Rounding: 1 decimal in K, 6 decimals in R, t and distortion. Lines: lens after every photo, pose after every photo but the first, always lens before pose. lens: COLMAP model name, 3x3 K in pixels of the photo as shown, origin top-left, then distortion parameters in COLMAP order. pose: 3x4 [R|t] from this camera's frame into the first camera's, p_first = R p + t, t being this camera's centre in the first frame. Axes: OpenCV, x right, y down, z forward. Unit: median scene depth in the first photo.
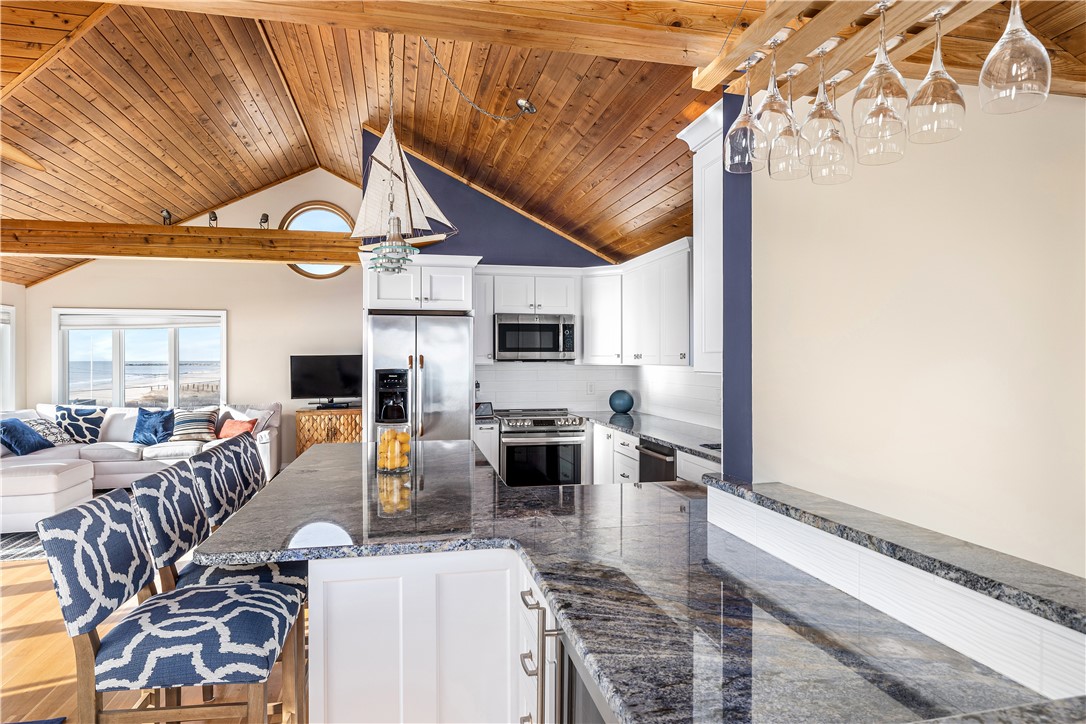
lens RADIAL K [[648.3, 0, 544.8], [0, 648.3, 361.5], [0, 0, 1]] dist [0.001125, 0.002450]
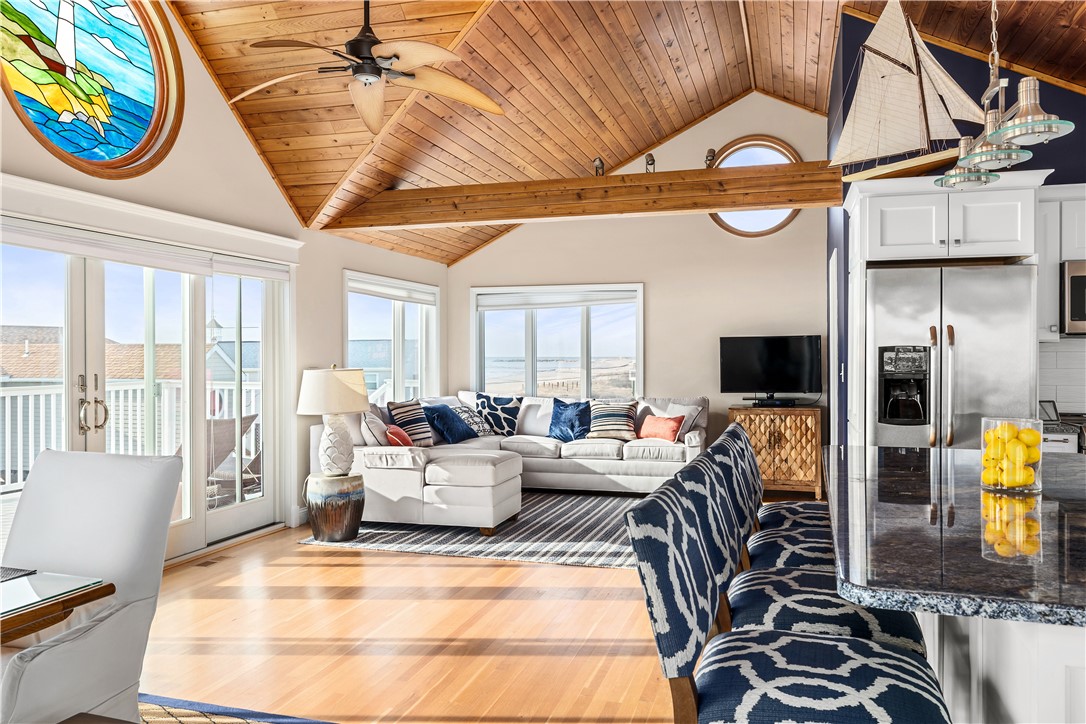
lens RADIAL K [[826.4, 0, 543.7], [0, 826.4, 359.9], [0, 0, 1]] dist [0.006681, -0.000072]
pose [[0.869068, 0.003739, -0.494678, -0.121451], [-0.002199, 0.999991, 0.003694, 0.021842], [0.494687, -0.002122, 0.869069, 0.043882]]
